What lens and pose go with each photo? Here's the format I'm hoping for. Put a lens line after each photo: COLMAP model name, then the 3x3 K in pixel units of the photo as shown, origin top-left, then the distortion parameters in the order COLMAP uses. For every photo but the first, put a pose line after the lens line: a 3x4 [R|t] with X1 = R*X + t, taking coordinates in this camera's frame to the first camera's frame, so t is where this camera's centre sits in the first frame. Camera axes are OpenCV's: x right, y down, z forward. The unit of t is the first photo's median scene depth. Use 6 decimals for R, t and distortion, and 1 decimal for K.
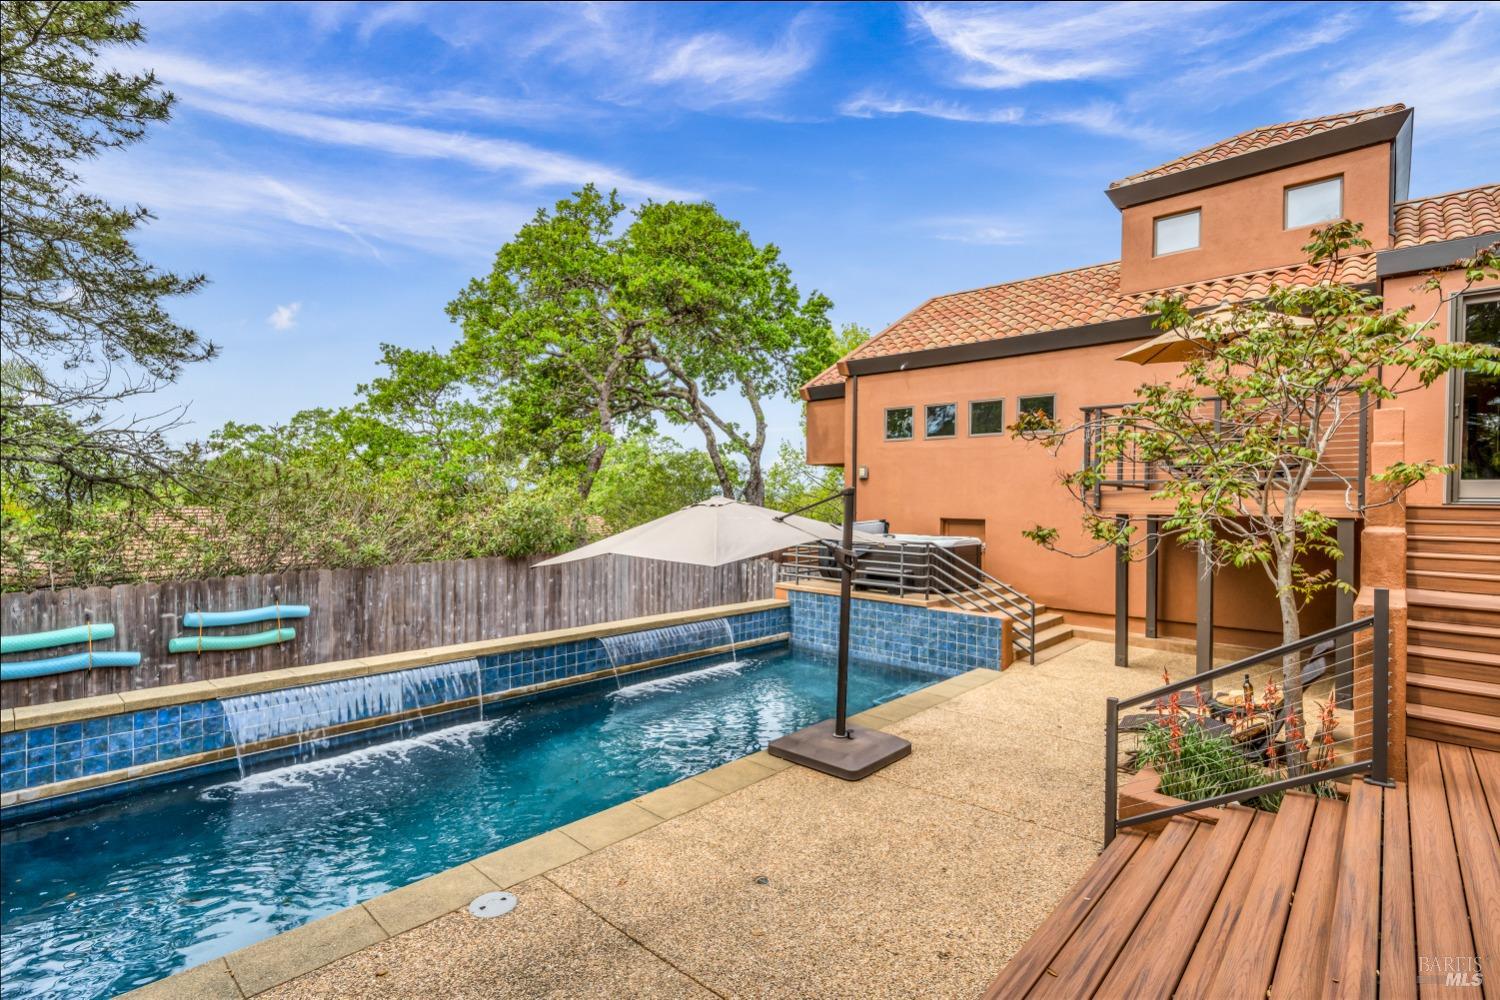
lens RADIAL K [[693.6, 0, 775.3], [0, 693.6, 527.6], [0, 0, 1]] dist [-0.003888, 0.001043]
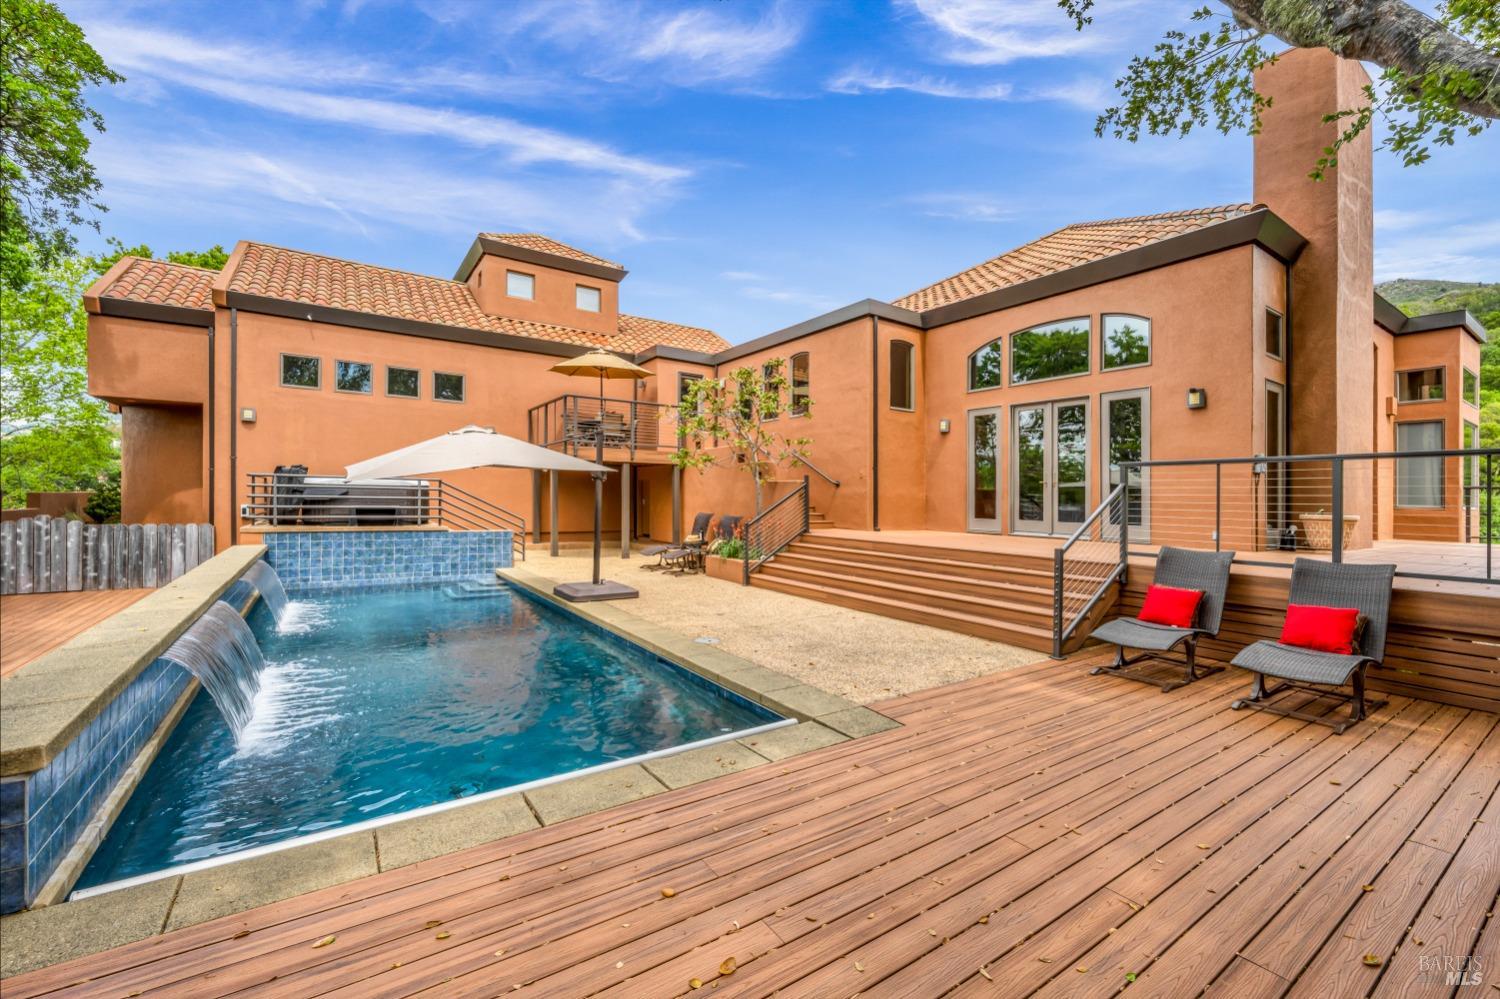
lens RADIAL K [[634.6, 0, 750.2], [0, 634.6, 508.7], [0, 0, 1]] dist [0.000976, -0.000305]
pose [[0.241727, -0.025488, 0.970010, -0.829809], [0.021357, 0.999553, 0.020942, 0.066969], [-0.970109, 0.015655, 0.242163, 0.196532]]
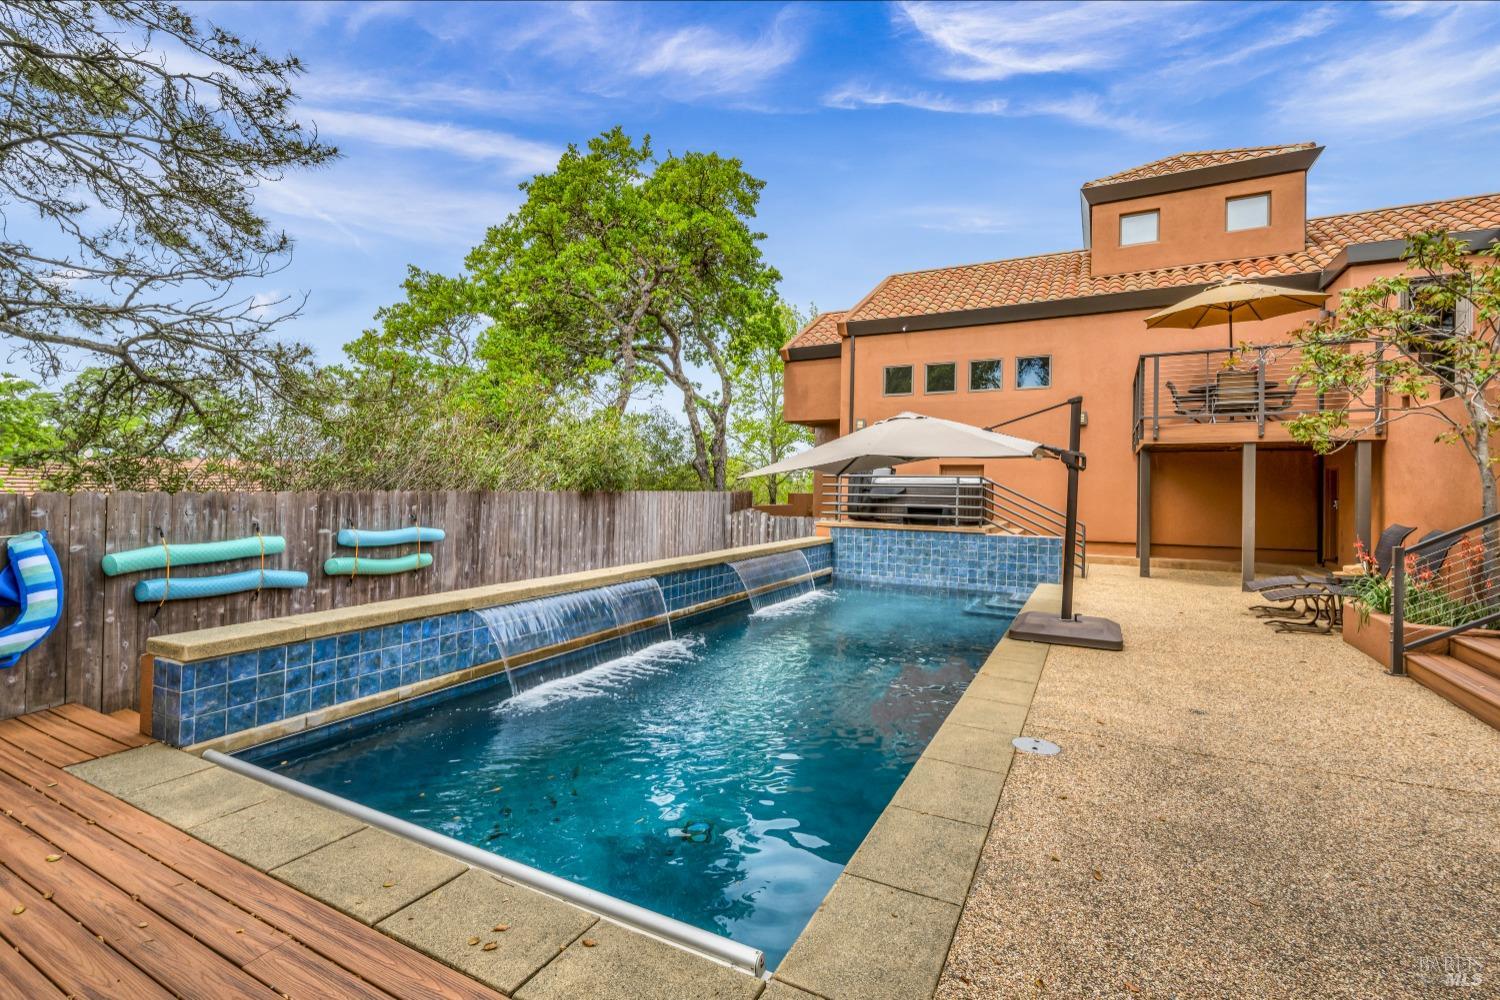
lens RADIAL K [[656.5, 0, 753.6], [0, 656.5, 499.8], [0, 0, 1]] dist [-0.002490, -0.001285]
pose [[0.969634, -0.001779, 0.244553, -0.434934], [0.006014, 0.999845, -0.016574, 0.081011], [-0.244485, 0.017541, 0.969494, 0.065147]]
